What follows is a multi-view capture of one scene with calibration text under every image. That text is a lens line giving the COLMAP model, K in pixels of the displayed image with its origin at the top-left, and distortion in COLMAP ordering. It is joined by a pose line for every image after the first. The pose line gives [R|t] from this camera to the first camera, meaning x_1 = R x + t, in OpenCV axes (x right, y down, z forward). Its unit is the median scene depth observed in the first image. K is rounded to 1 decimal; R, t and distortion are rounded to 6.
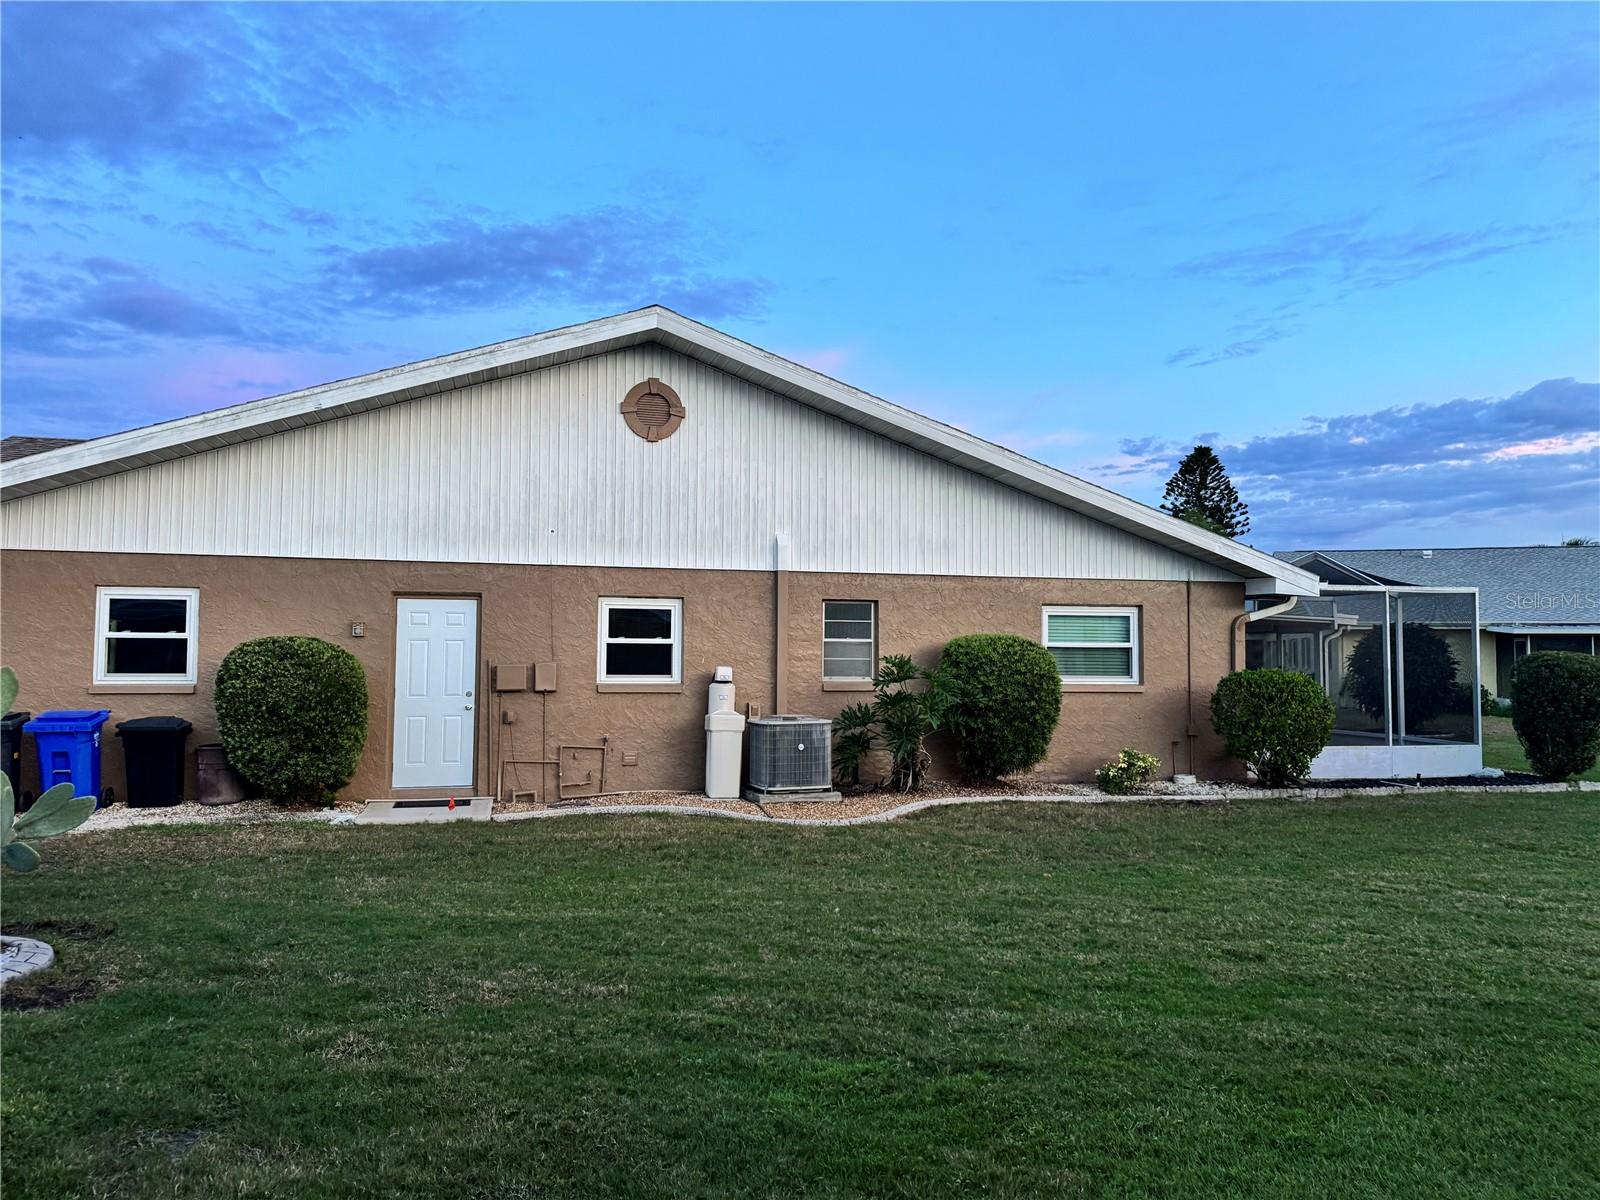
lens RADIAL K [[1113.4, 0, 800.4], [0, 1113.4, 590.1], [0, 0, 1]] dist [0.075667, -0.103648]
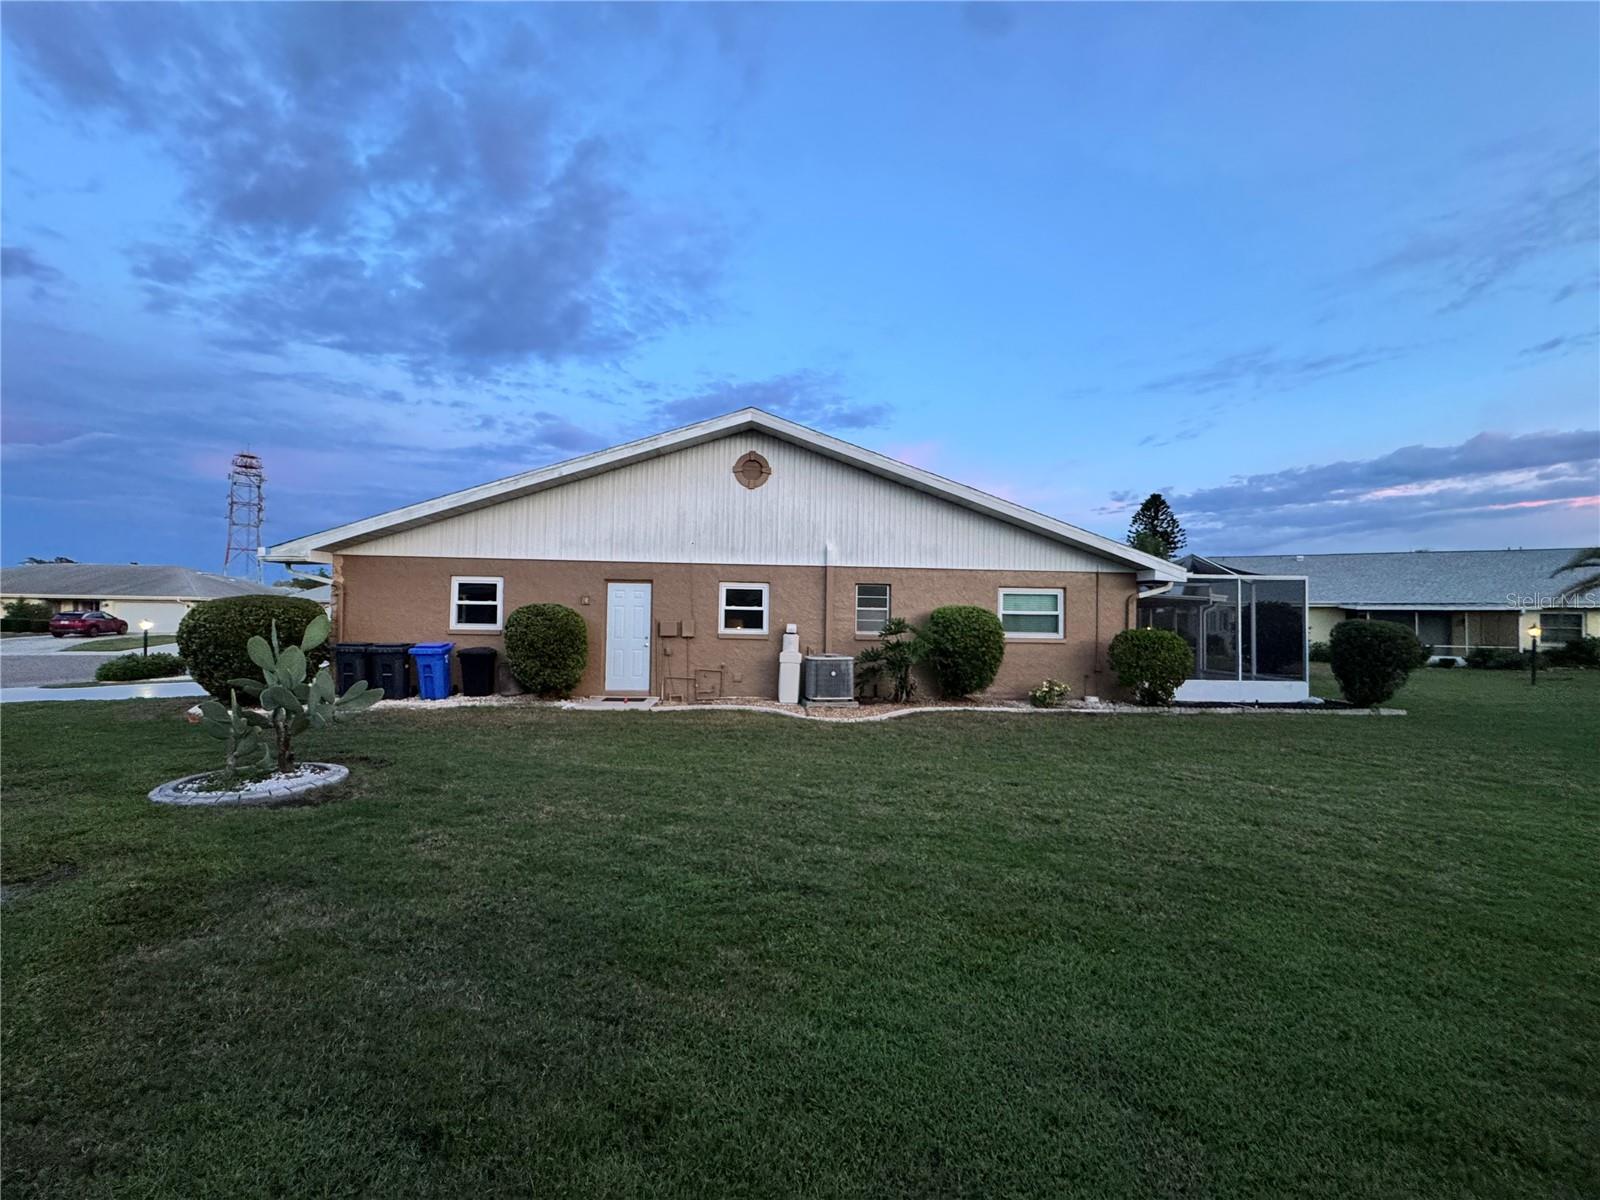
lens RADIAL K [[640.3, 0, 797.0], [0, 640.3, 586.3], [0, 0, 1]] dist [-0.007071, -0.000056]
pose [[0.984338, -0.000269, -0.176293, 0.103550], [0.000838, 0.999995, 0.003149, 0.009576], [0.176291, -0.003247, 0.984333, 0.061966]]
